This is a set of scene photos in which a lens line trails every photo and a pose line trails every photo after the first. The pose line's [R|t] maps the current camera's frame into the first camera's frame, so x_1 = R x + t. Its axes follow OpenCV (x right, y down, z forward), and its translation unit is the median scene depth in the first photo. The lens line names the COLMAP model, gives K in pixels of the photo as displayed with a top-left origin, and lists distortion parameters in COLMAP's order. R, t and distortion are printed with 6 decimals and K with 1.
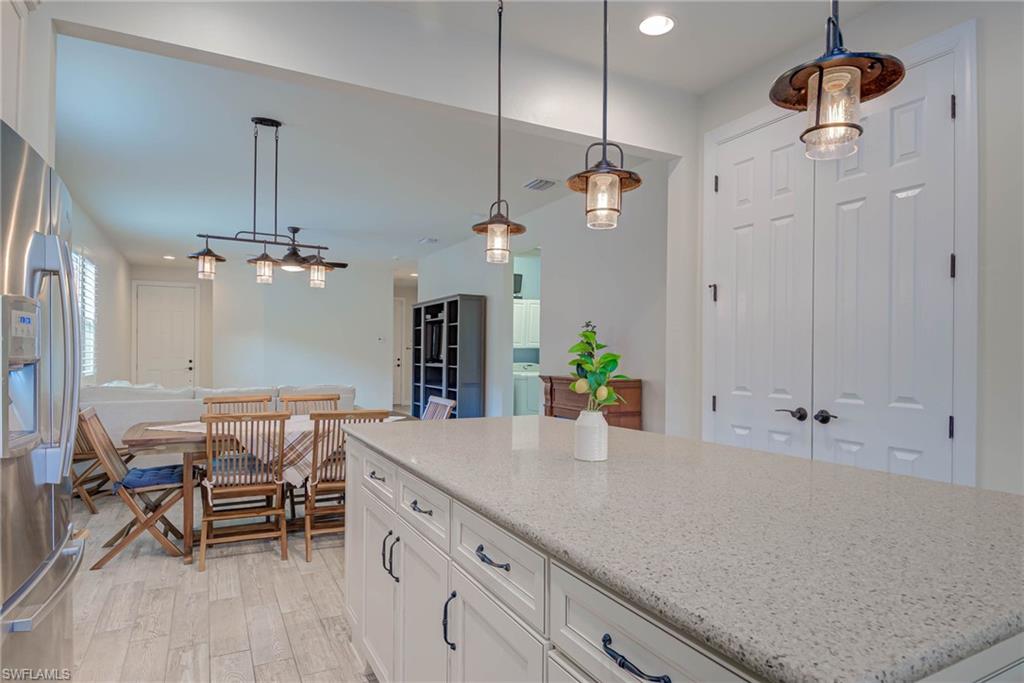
lens RADIAL K [[584.7, 0, 515.5], [0, 584.7, 354.3], [0, 0, 1]] dist [0.021000, -0.029414]
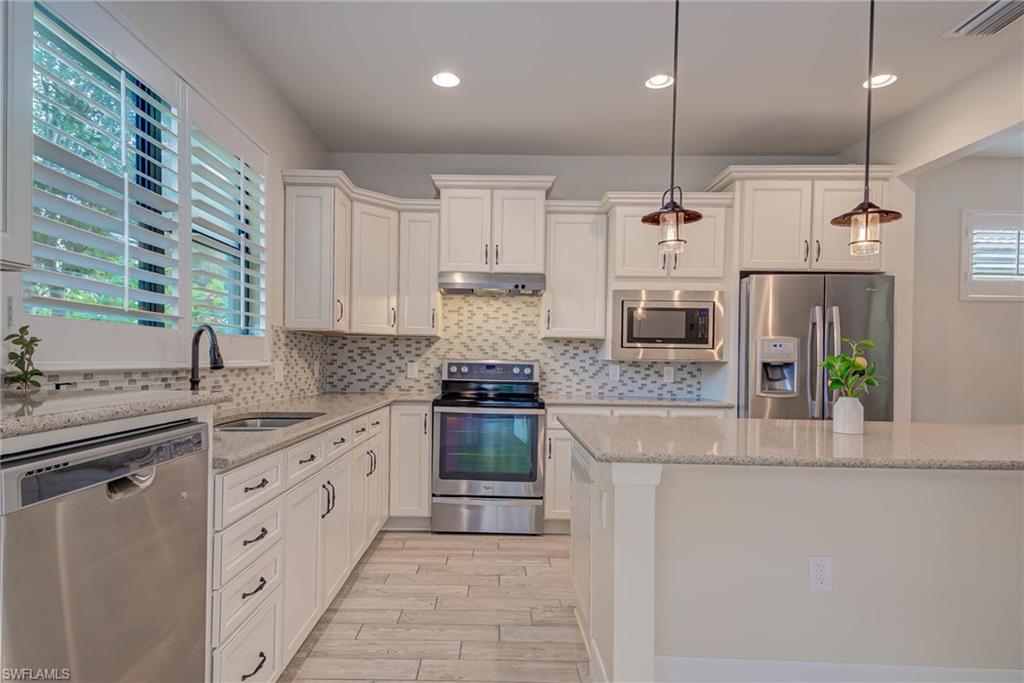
lens RADIAL K [[581.1, 0, 491.7], [0, 581.1, 359.9], [0, 0, 1]] dist [0.024105, -0.000374]
pose [[-0.482456, -0.013283, -0.875820, 0.945148], [-0.020803, 0.999777, -0.003703, 0.018484], [0.875673, 0.016433, -0.482624, 0.526167]]
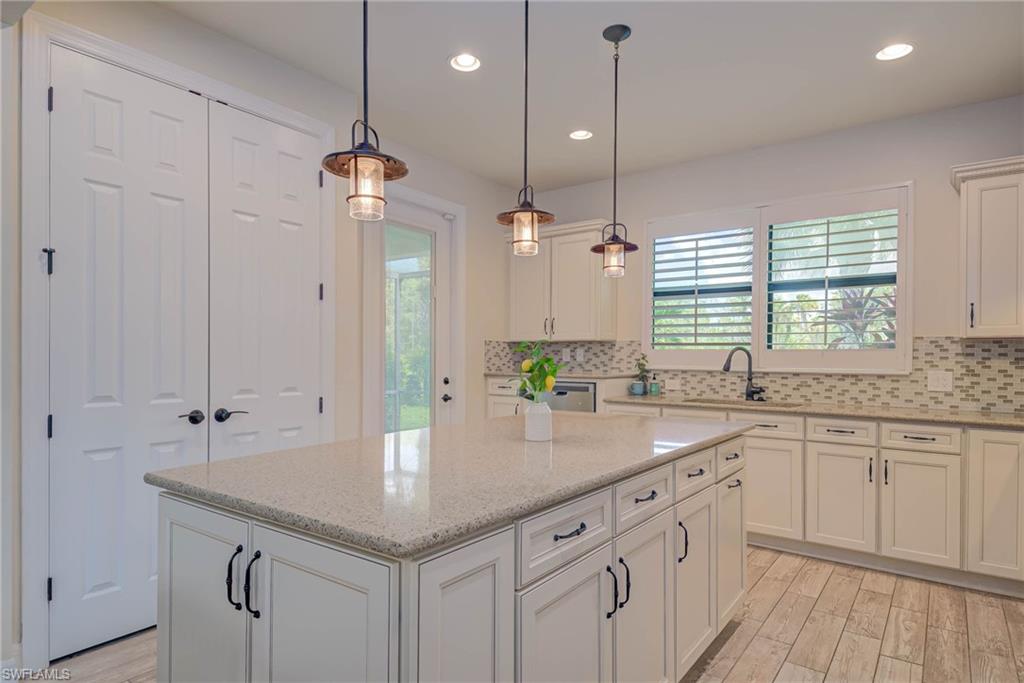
lens RADIAL K [[573.3, 0, 512.8], [0, 573.3, 360.1], [0, 0, 1]] dist [0.038961, -0.028768]
pose [[-0.428212, -0.016773, 0.903523, -0.537606], [-0.008205, 0.999859, 0.014672, -0.006793], [-0.903641, -0.001131, -0.428289, 0.886242]]
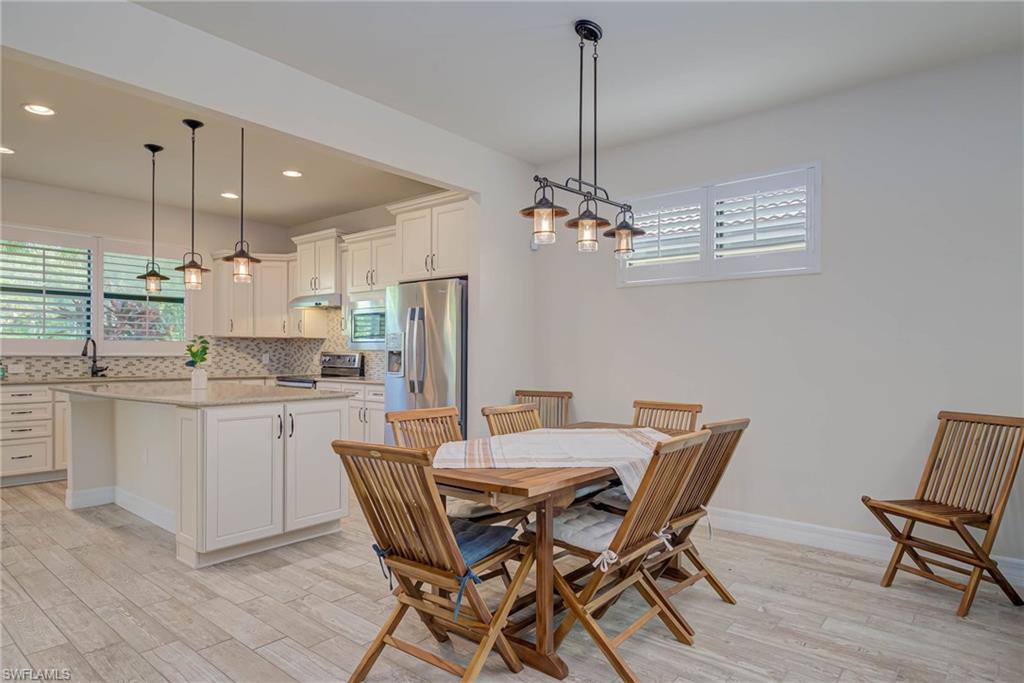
lens RADIAL K [[584.7, 0, 515.5], [0, 584.7, 354.3], [0, 0, 1]] dist [0.021000, -0.029414]
pose [[-0.924076, -0.012111, -0.382017, -0.082694], [-0.013160, 0.999913, 0.000133, 0.012024], [0.381982, 0.005150, -0.924155, 2.067432]]
